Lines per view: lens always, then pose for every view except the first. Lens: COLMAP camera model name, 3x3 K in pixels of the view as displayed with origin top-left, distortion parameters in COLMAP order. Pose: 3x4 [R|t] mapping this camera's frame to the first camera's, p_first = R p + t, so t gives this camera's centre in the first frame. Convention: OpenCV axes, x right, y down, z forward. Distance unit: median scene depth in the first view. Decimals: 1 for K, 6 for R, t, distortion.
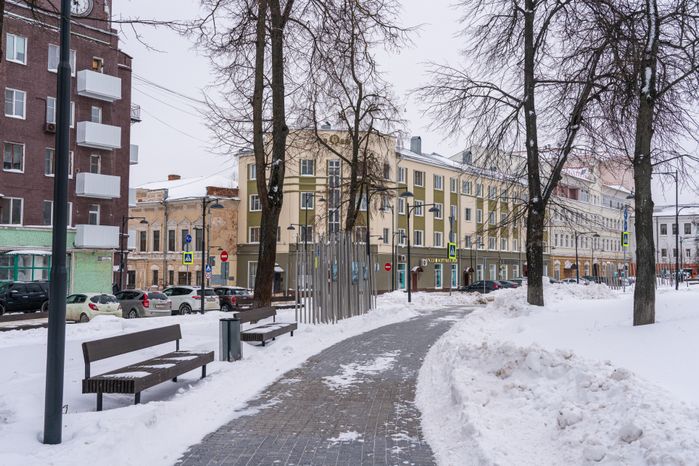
lens RADIAL K [[687.0, 0, 350.5], [0, 687.0, 232.4], [0, 0, 1]] dist [0.000985, 0.000000]
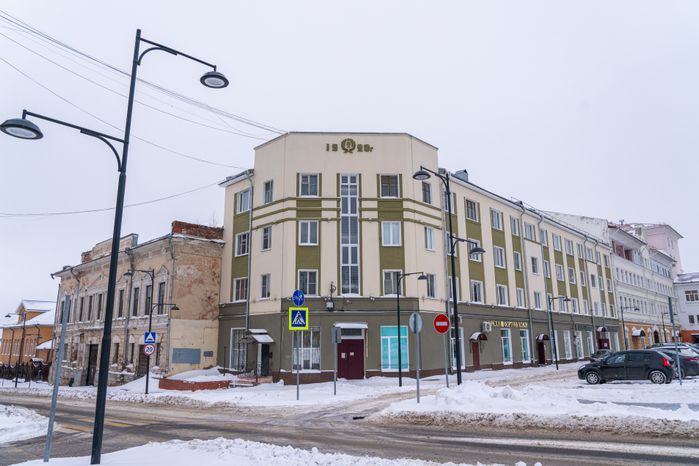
lens RADIAL K [[484.6, 0, 345.4], [0, 484.6, 234.3], [0, 0, 1]] dist [-0.030331, 0.002678]
pose [[0.993299, -0.039810, -0.108501, 0.021907], [0.020710, 0.984918, -0.171779, 0.034312], [0.113703, 0.168381, 0.979142, 0.511619]]
